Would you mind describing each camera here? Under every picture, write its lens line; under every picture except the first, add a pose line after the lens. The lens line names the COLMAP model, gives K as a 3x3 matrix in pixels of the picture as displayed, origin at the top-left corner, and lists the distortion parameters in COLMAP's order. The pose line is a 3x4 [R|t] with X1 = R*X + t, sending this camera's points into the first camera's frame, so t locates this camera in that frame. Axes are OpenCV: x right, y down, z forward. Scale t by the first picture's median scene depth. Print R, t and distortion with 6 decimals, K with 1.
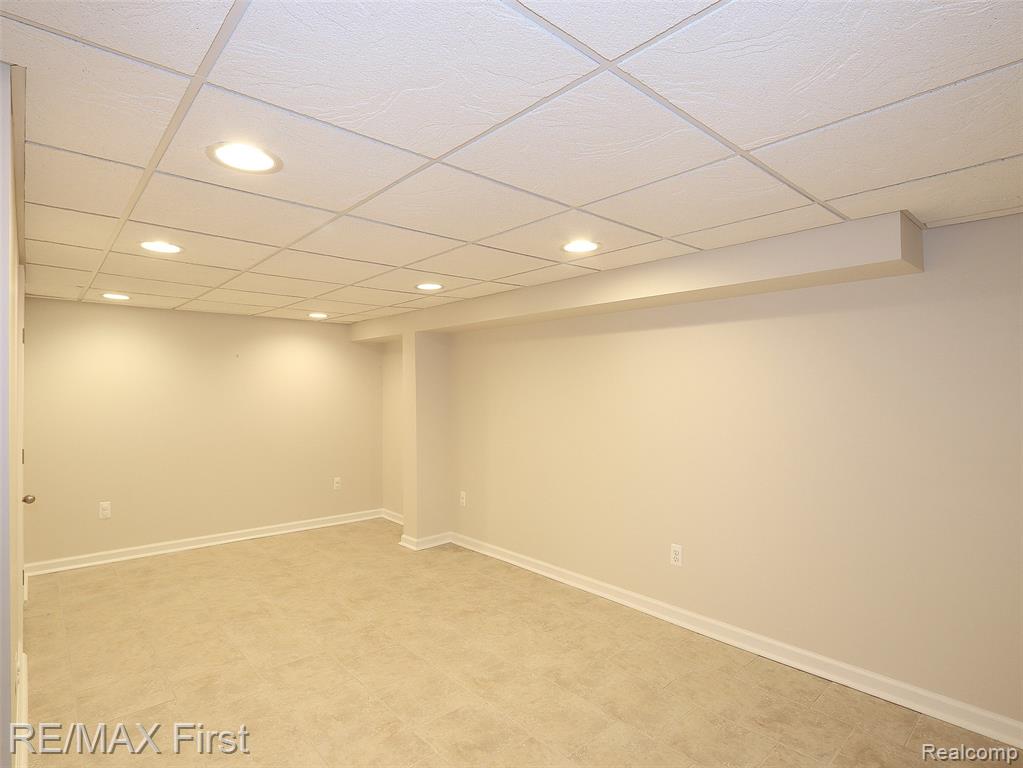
lens RADIAL K [[531.1, 0, 514.9], [0, 531.1, 385.1], [0, 0, 1]] dist [-0.019054, 0.001653]
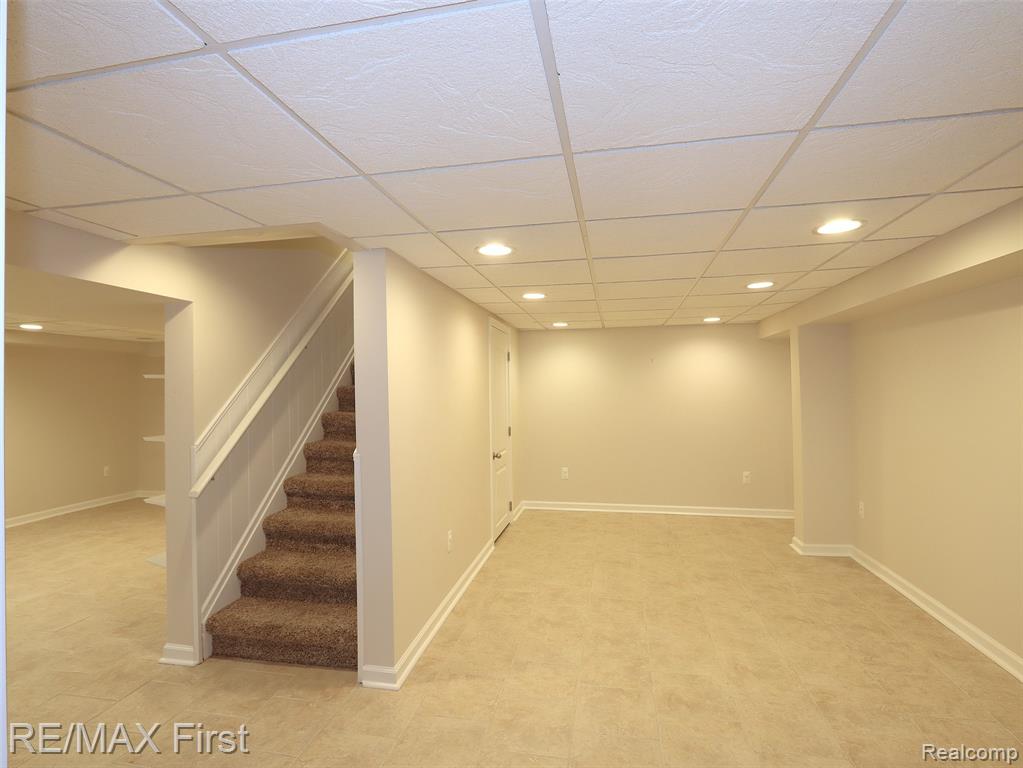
lens RADIAL K [[531.1, 0, 506.0], [0, 531.1, 385.8], [0, 0, 1]] dist [-0.019054, 0.001653]
pose [[0.592150, -0.012608, -0.805729, 0.306944], [0.017419, 0.999844, -0.002844, 0.000787], [0.805640, -0.012351, 0.592277, 0.013883]]
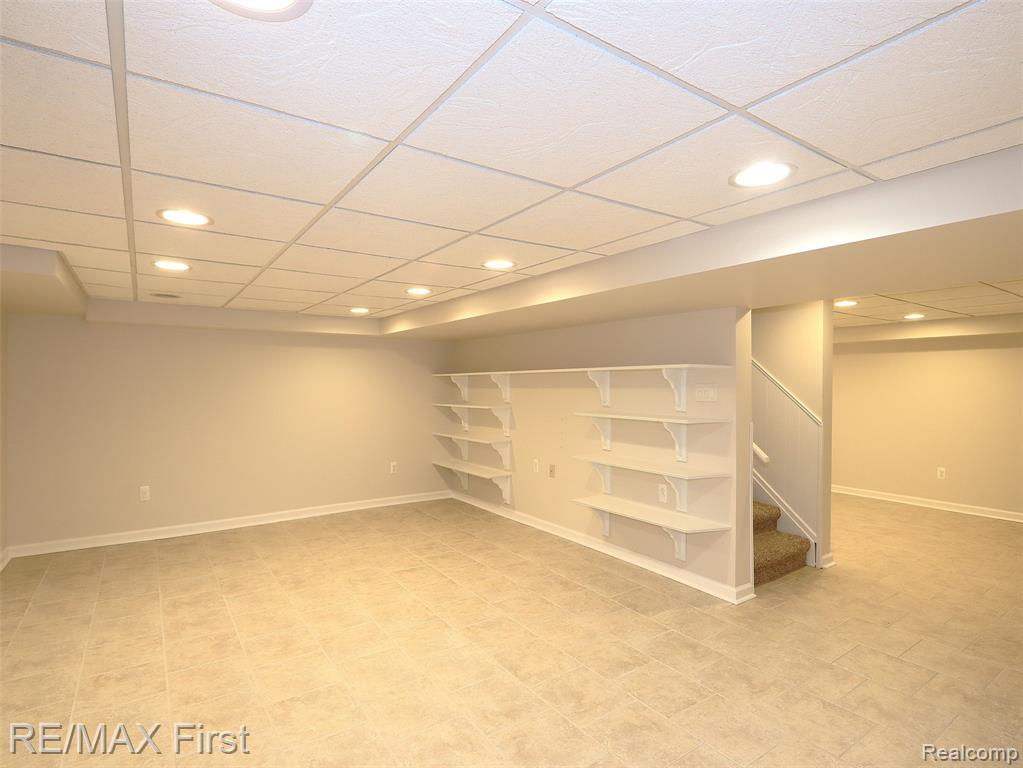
lens RADIAL K [[531.1, 0, 504.5], [0, 531.1, 384.4], [0, 0, 1]] dist [-0.019054, 0.001653]
pose [[0.988891, -0.003184, -0.148610, -0.702365], [0.003874, 0.999983, 0.004356, 0.006327], [0.148594, -0.004883, 0.988886, -0.770388]]
